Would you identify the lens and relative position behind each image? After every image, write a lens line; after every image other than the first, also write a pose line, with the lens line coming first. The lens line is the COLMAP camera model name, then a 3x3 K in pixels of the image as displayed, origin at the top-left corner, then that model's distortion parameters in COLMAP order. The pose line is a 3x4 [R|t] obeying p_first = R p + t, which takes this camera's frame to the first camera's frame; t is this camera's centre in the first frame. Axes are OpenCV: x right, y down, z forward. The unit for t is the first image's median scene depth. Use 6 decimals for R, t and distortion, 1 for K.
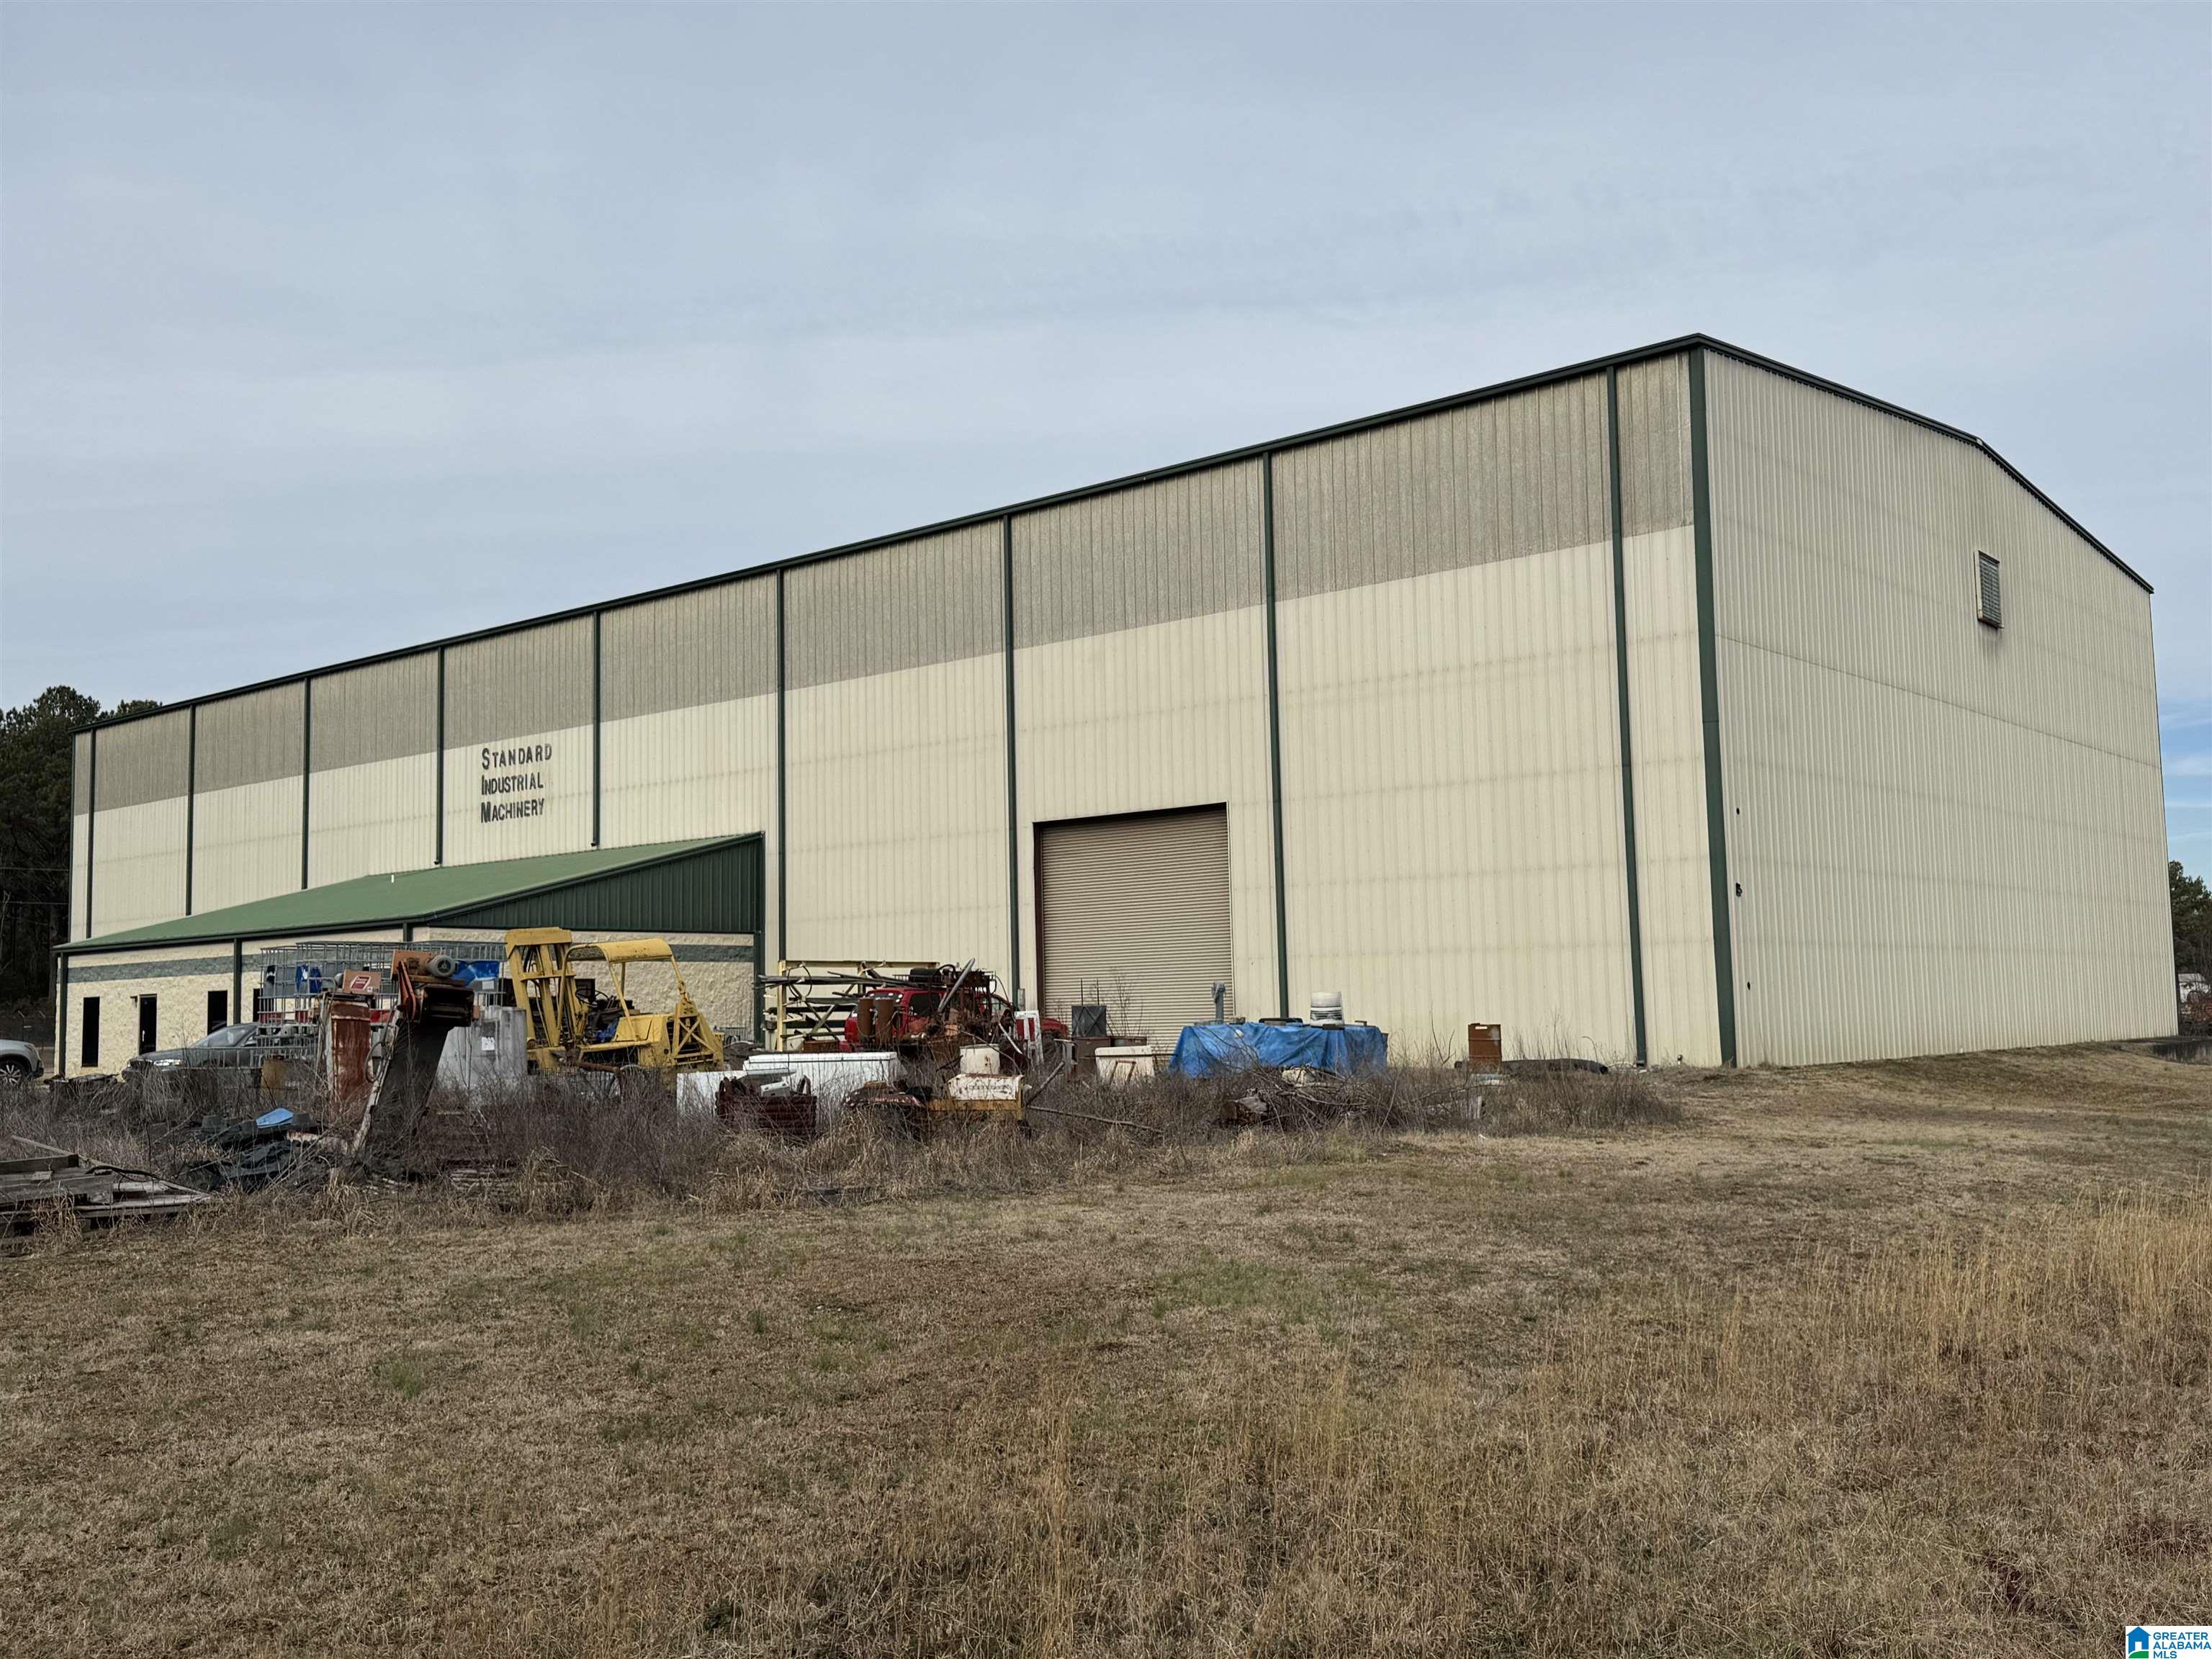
lens RADIAL K [[2059.1, 0, 1107.9], [0, 2059.1, 840.0], [0, 0, 1]] dist [0.068405, 0.000000]
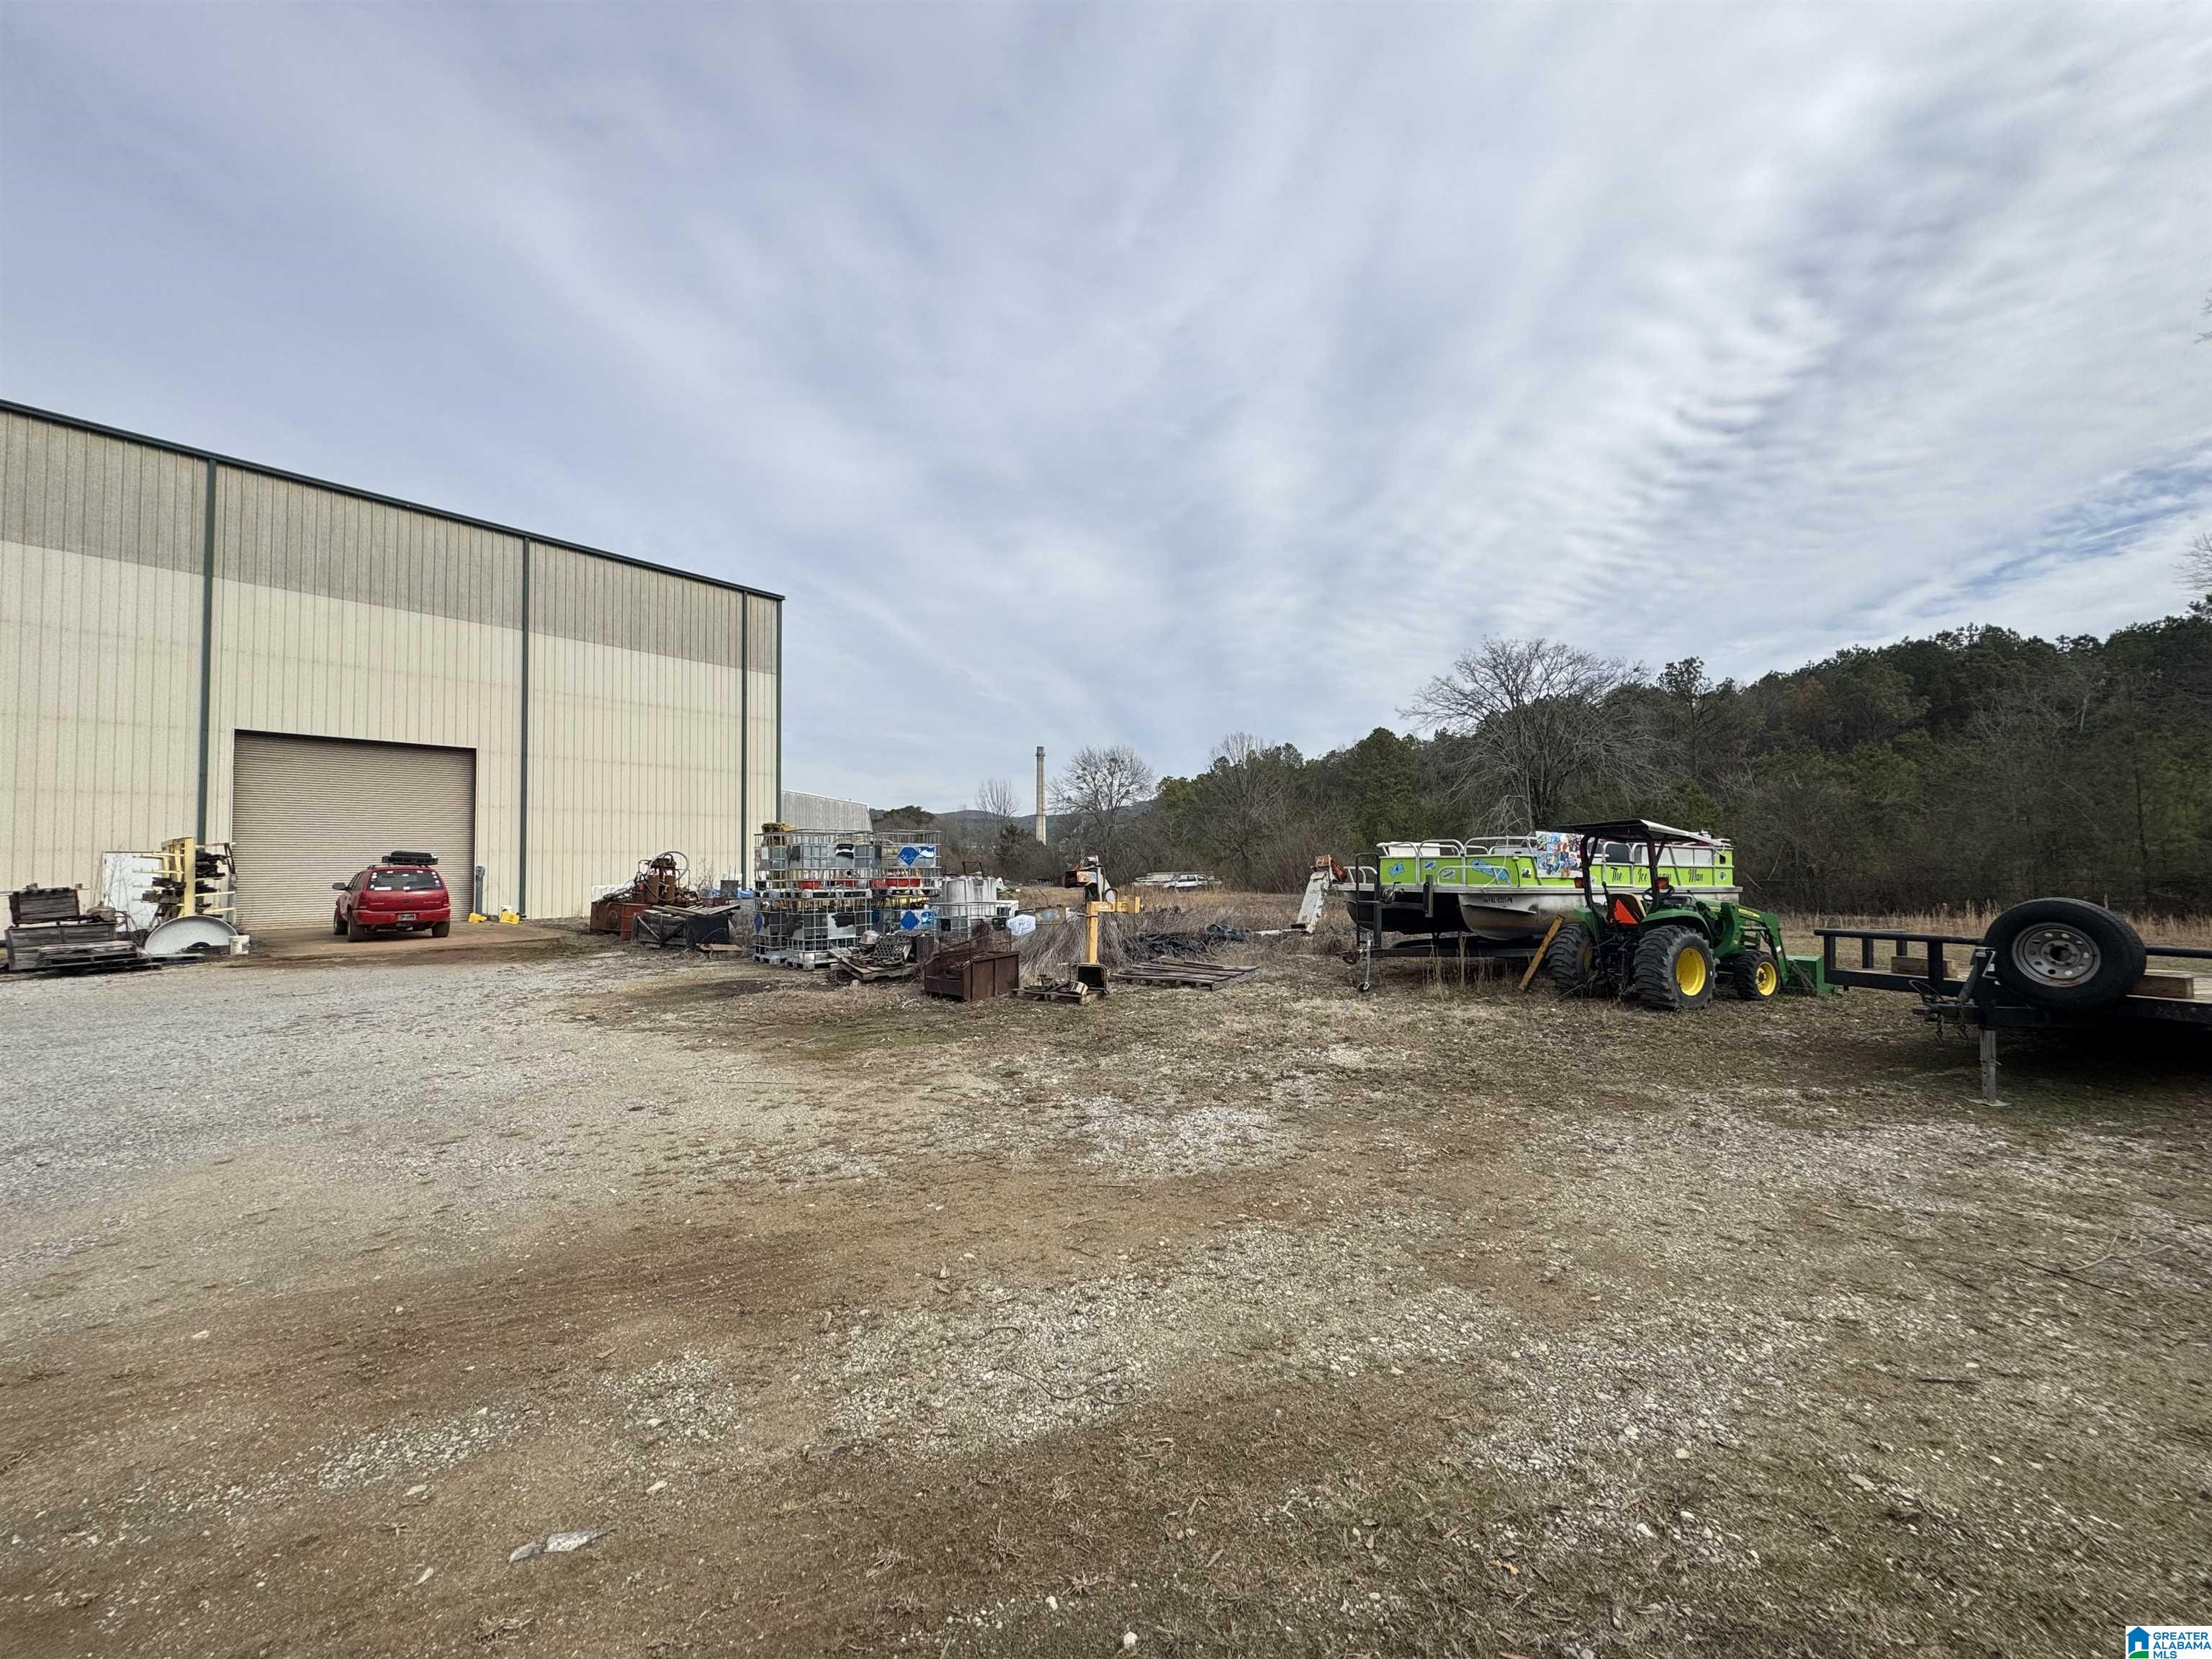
lens RADIAL K [[874.2, 0, 1110.6], [0, 874.2, 835.2], [0, 0, 1]] dist [0.001296, 0.000511]
pose [[-0.043366, 0.057336, 0.997413, -0.474862], [-0.066923, 0.995943, -0.060161, 0.041542], [-0.996815, -0.069359, -0.039353, 0.433346]]
